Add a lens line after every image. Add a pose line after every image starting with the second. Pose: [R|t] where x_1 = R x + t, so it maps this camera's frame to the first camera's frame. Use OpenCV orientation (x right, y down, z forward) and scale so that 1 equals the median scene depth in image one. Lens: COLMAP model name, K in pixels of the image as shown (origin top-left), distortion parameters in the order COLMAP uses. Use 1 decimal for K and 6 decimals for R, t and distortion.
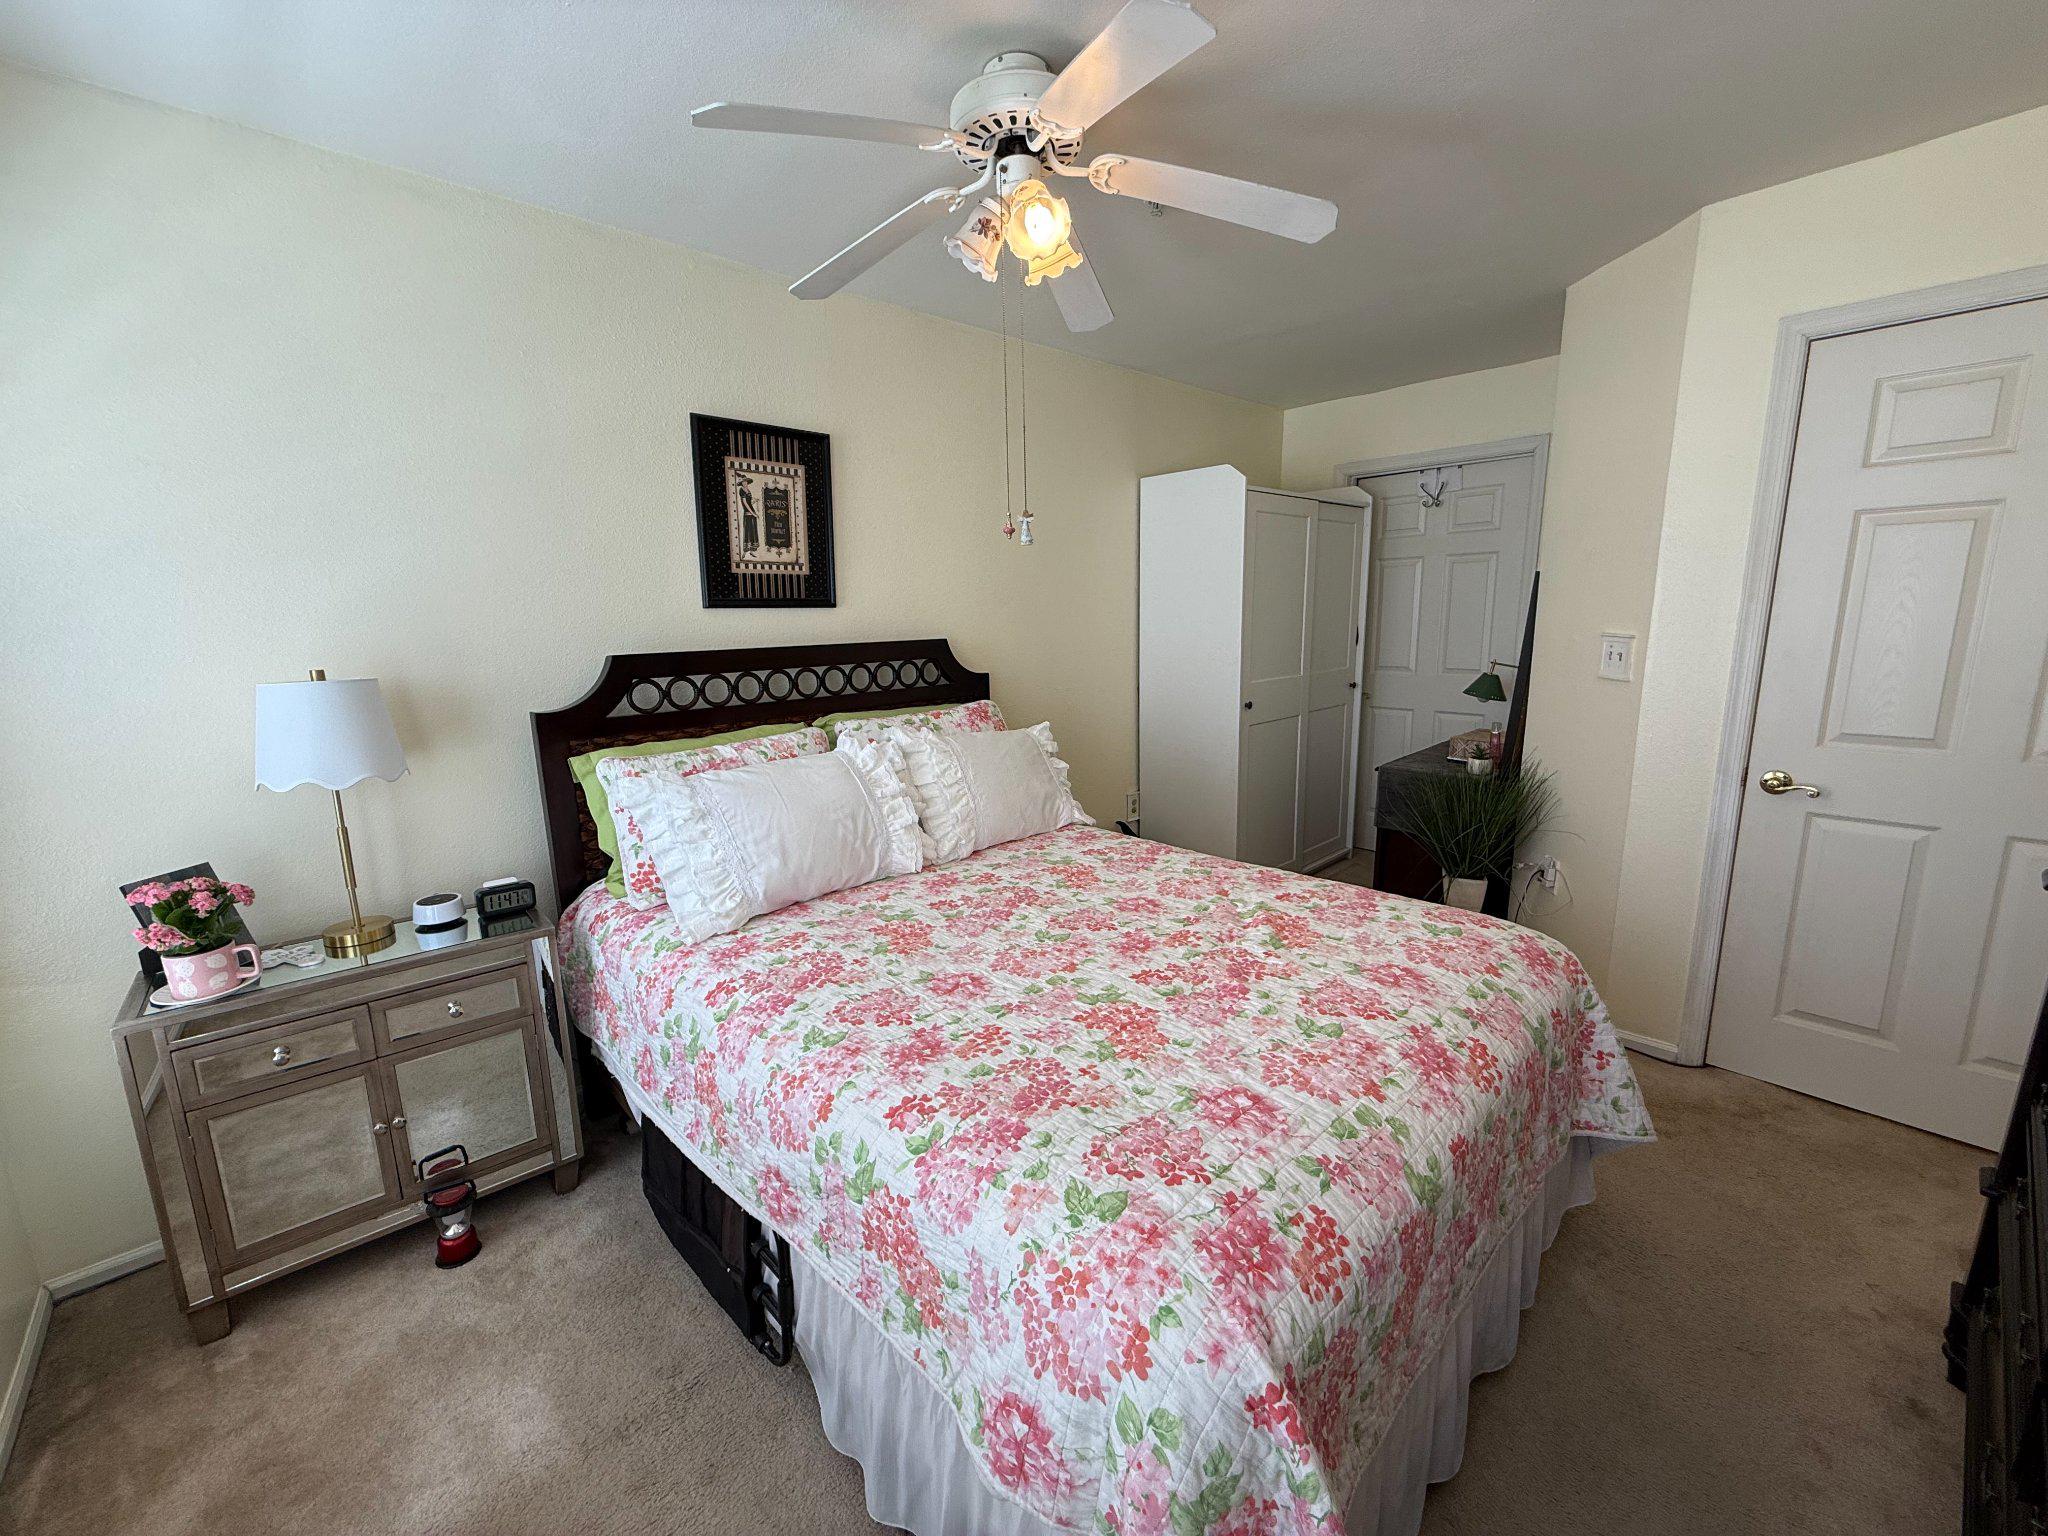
lens RADIAL K [[821.2, 0, 1016.9], [0, 821.2, 763.4], [0, 0, 1]] dist [-0.000865, -0.000080]
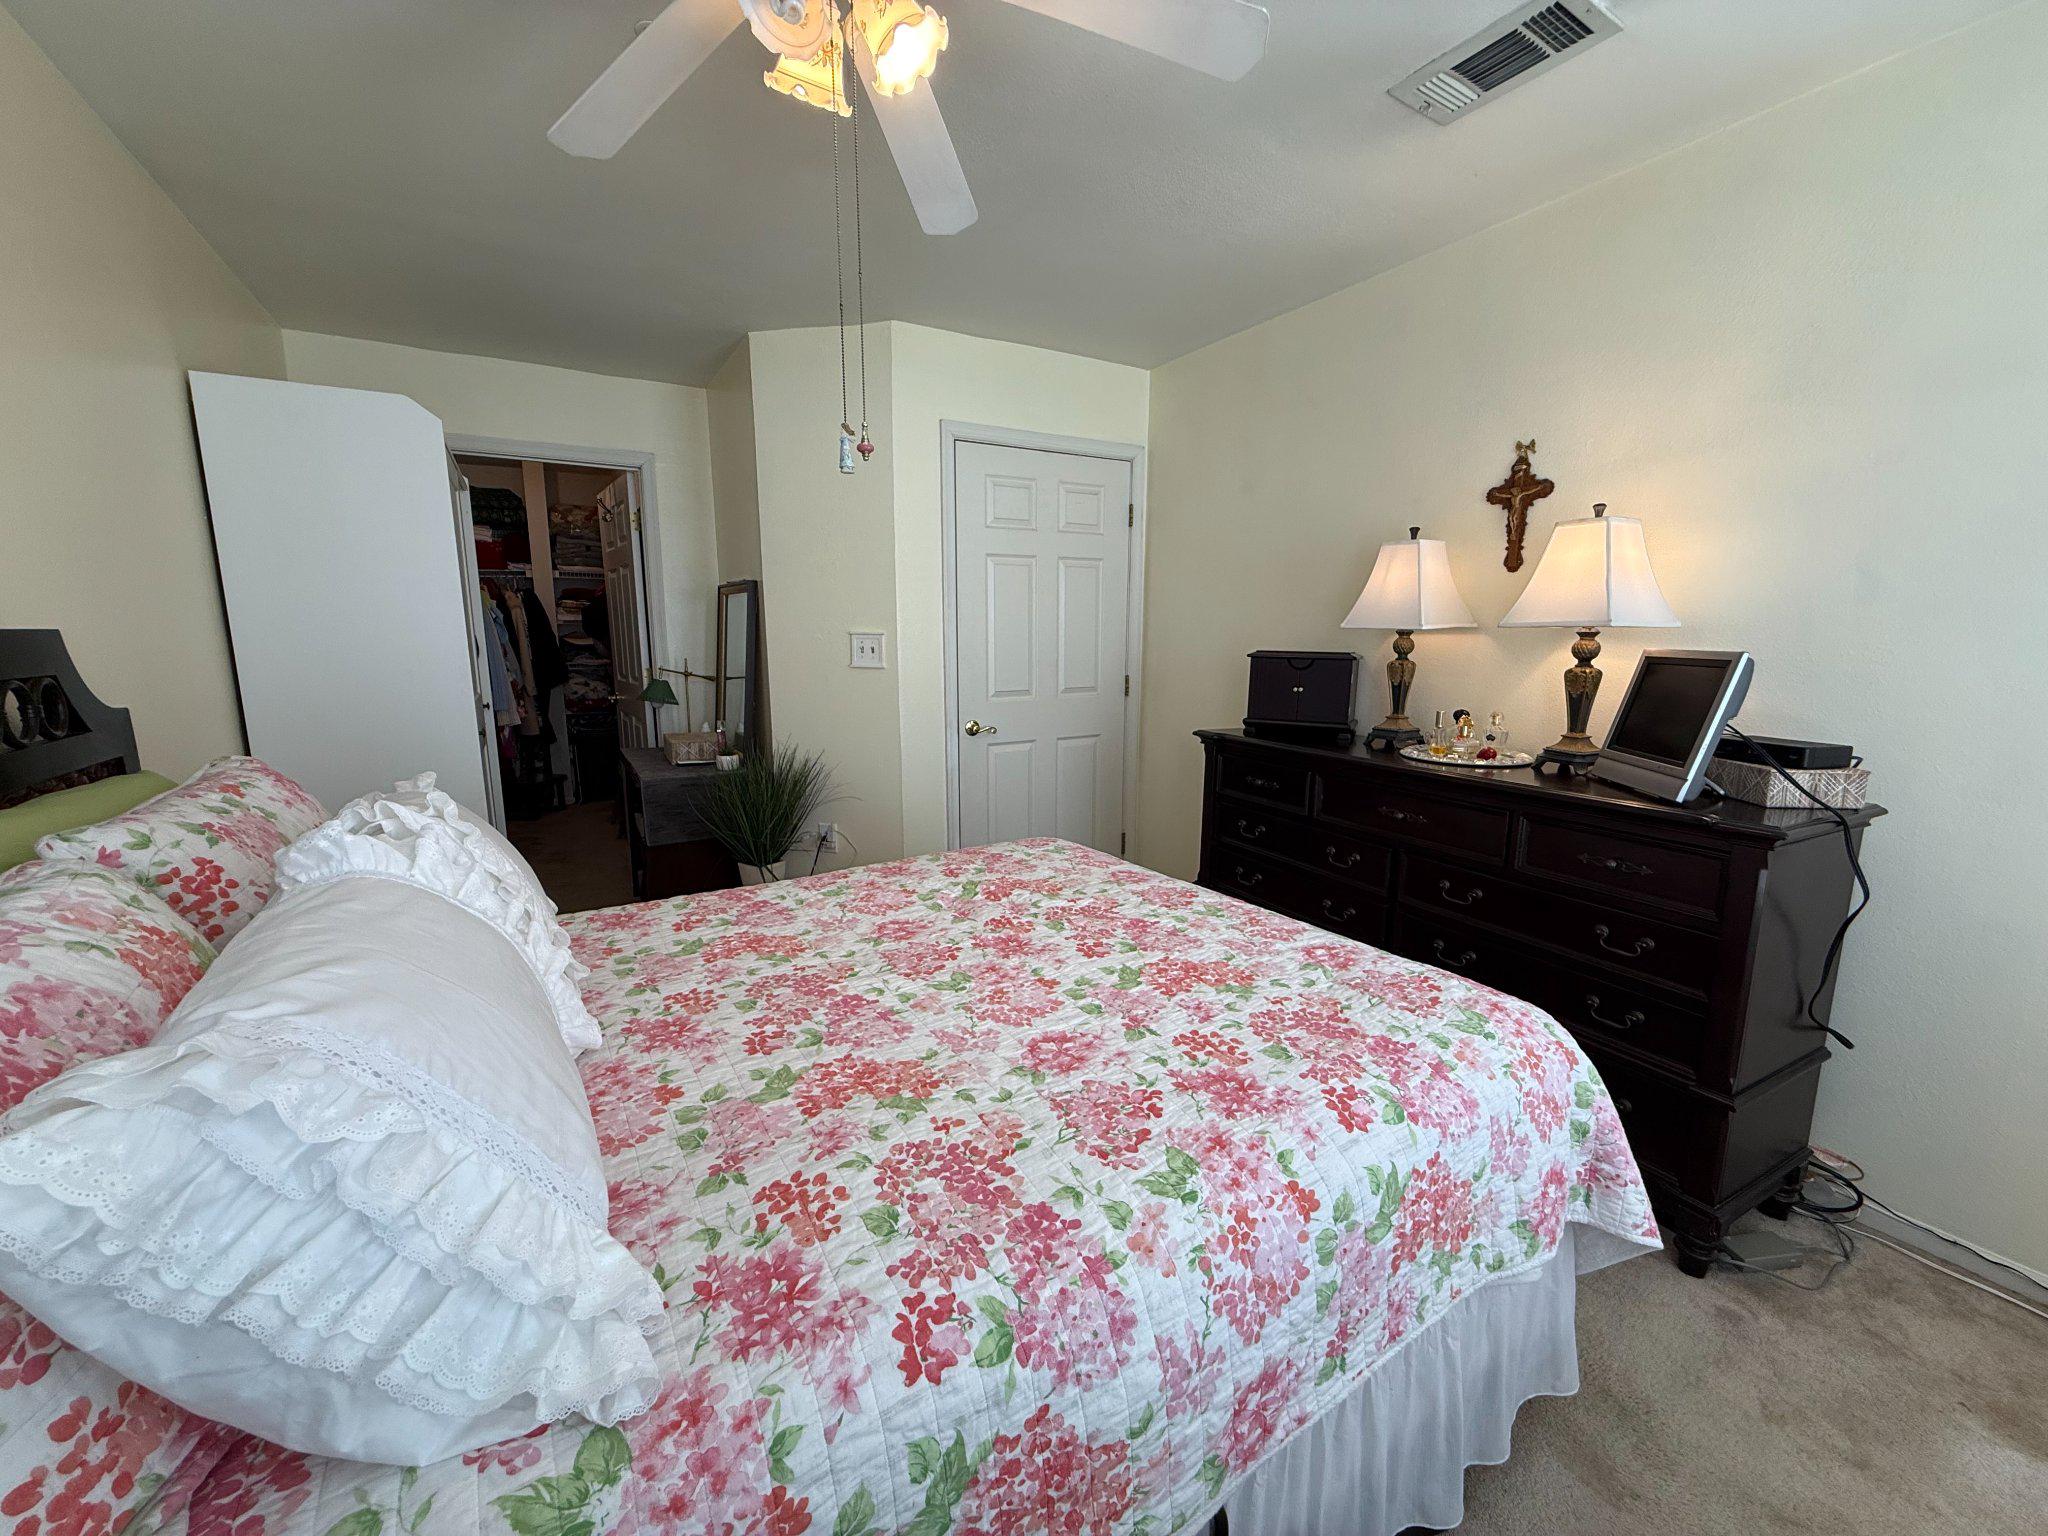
lens RADIAL K [[815.4, 0, 1024.0], [0, 815.4, 768.0], [0, 0, 1]] dist [-0.001053, 0.000299]
pose [[0.212434, -0.145390, 0.966299, -0.578335], [0.178739, 0.977968, 0.107851, -0.054902], [-0.960689, 0.149804, 0.233741, 0.617406]]
